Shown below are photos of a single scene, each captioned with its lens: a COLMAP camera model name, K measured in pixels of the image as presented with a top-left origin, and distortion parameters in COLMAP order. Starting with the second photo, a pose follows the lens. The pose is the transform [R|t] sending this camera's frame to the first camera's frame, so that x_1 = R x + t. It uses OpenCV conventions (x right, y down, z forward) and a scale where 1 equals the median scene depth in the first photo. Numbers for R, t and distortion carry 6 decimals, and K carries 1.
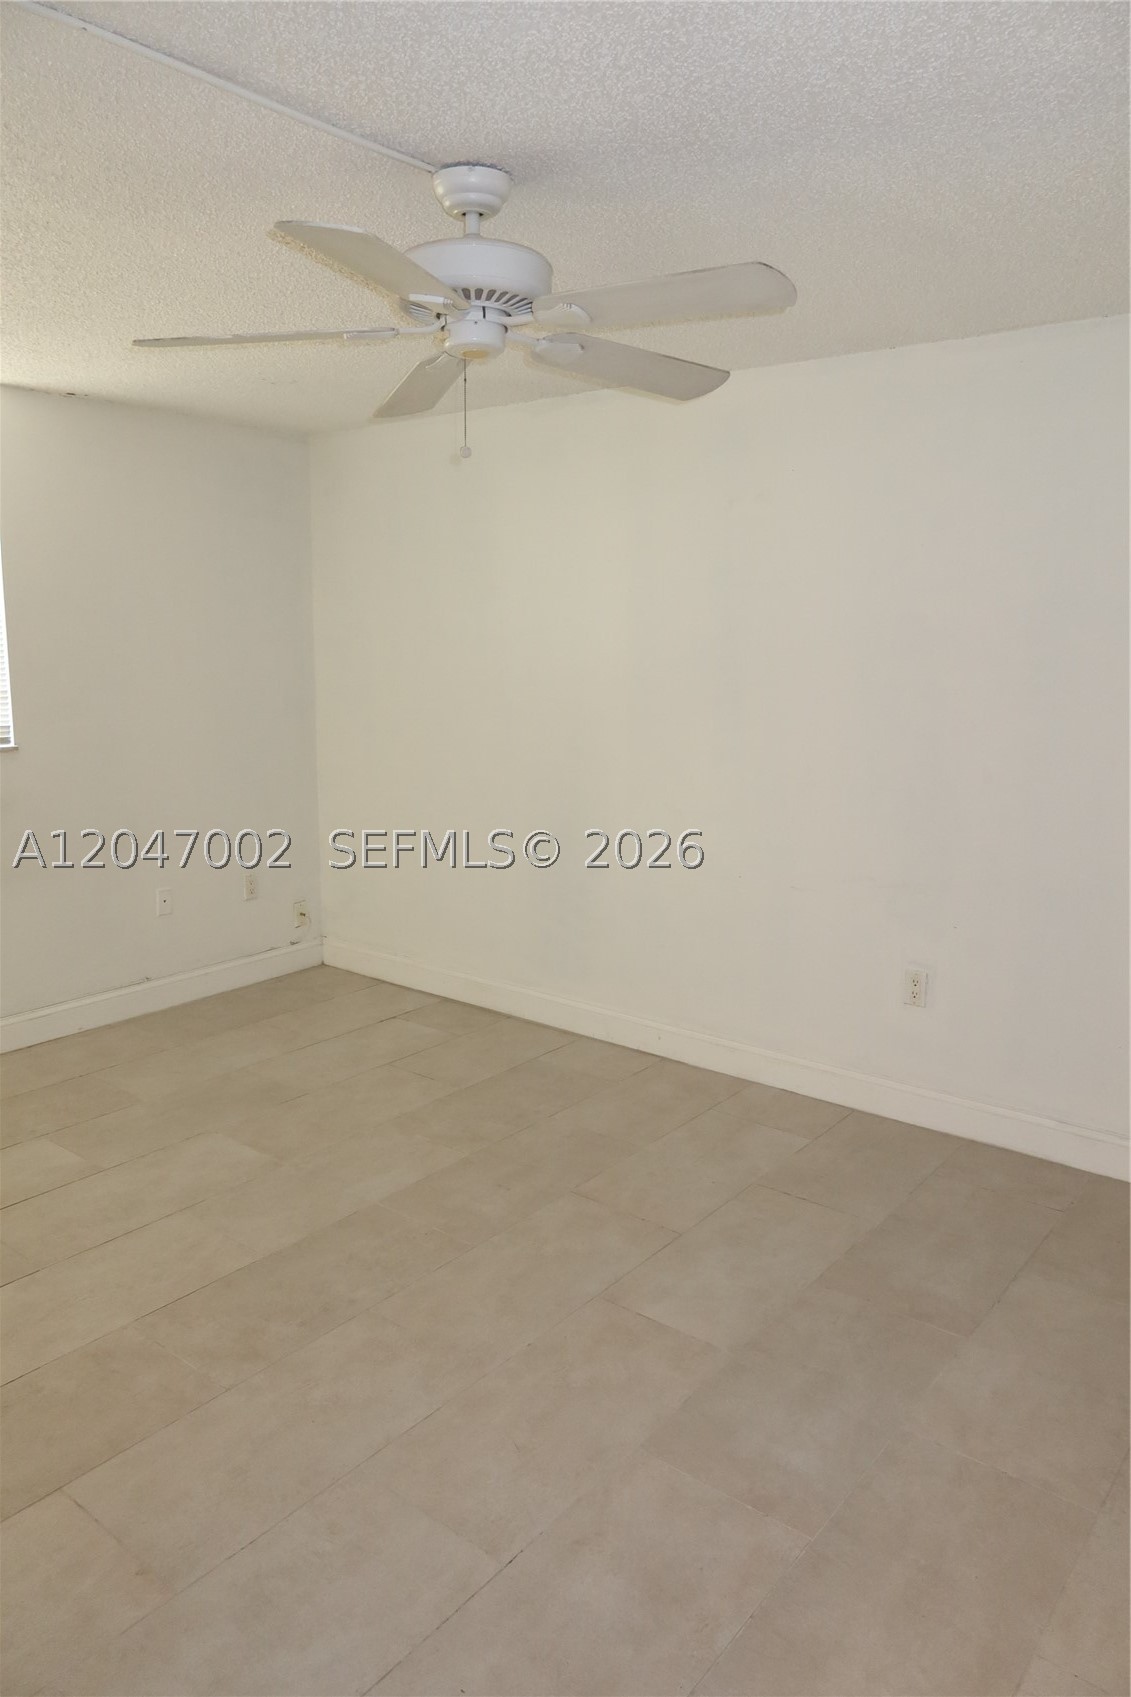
lens RADIAL K [[1166.3, 0, 567.7], [0, 1166.3, 846.9], [0, 0, 1]] dist [-0.028540, 0.009494]
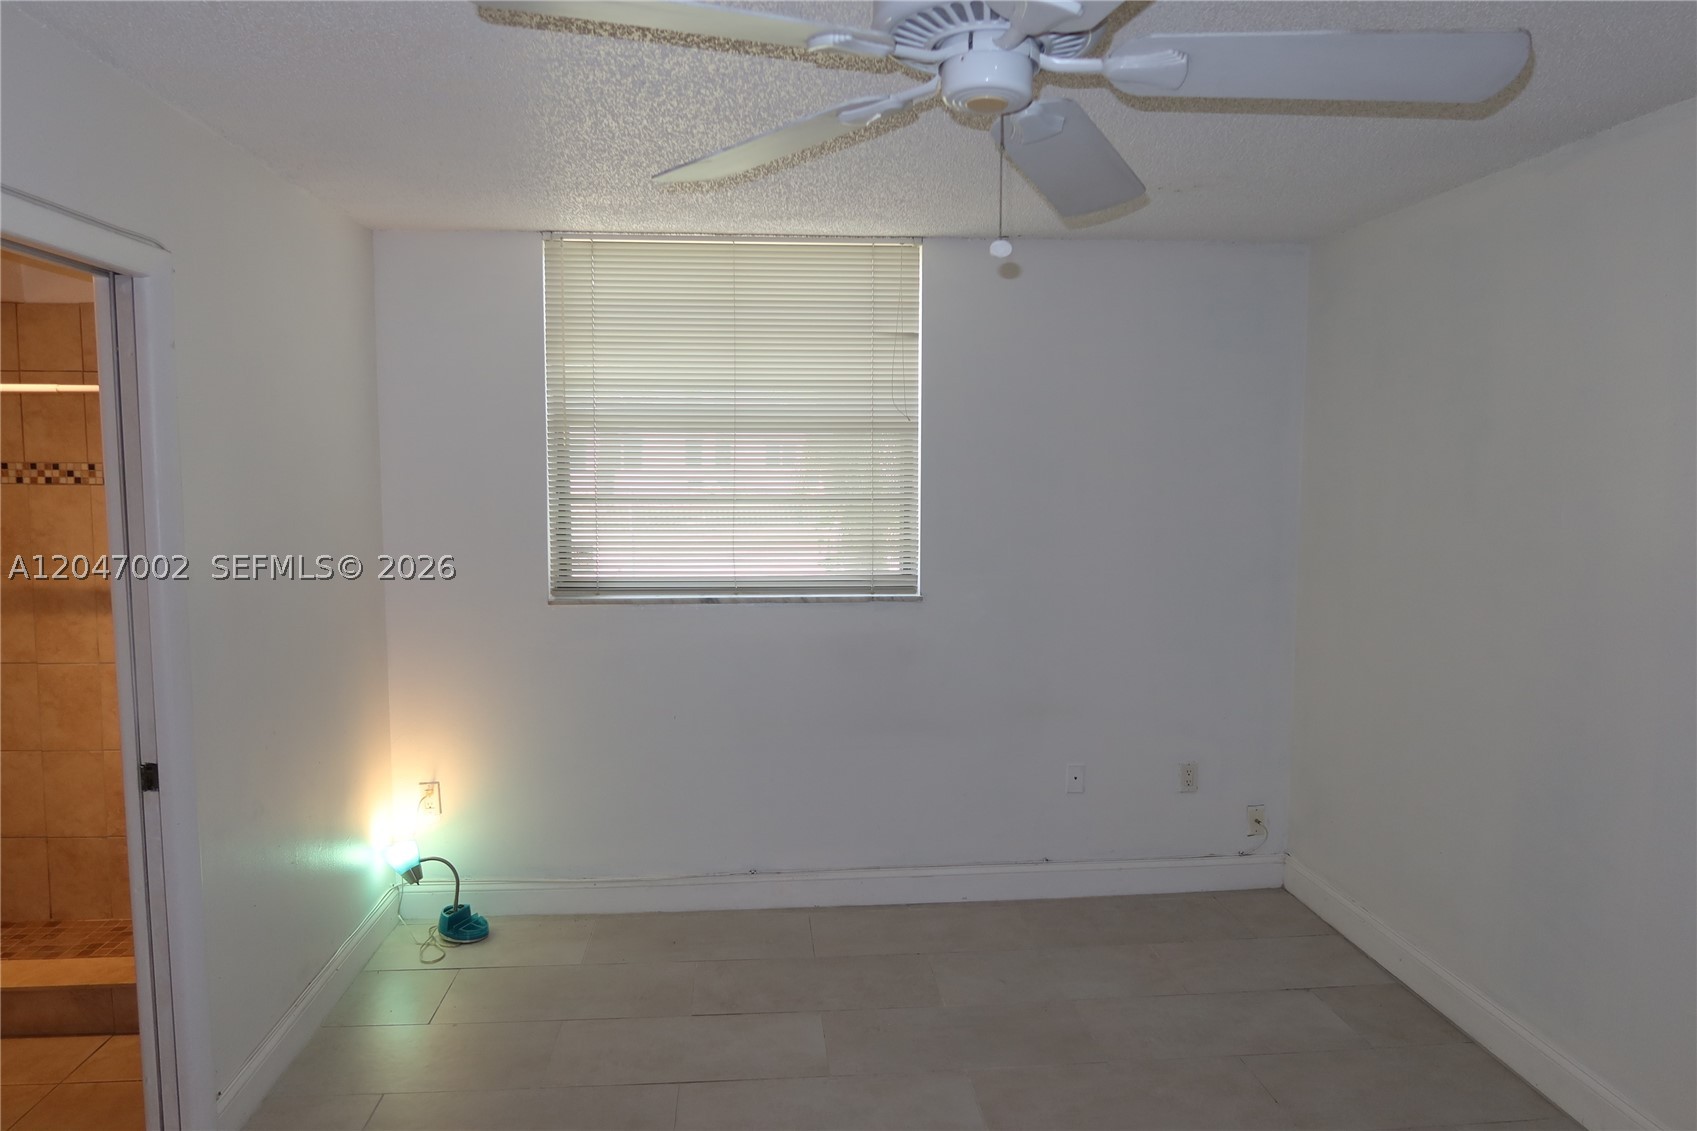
lens RADIAL K [[1166.3, 0, 850.1], [0, 1166.3, 558.7], [0, 0, 1]] dist [-0.028540, 0.009494]
pose [[0.678834, 0.049519, -0.732620, 0.269239], [-0.121689, 0.991514, -0.045738, -0.085818], [0.724138, 0.120200, 0.679099, 0.368517]]
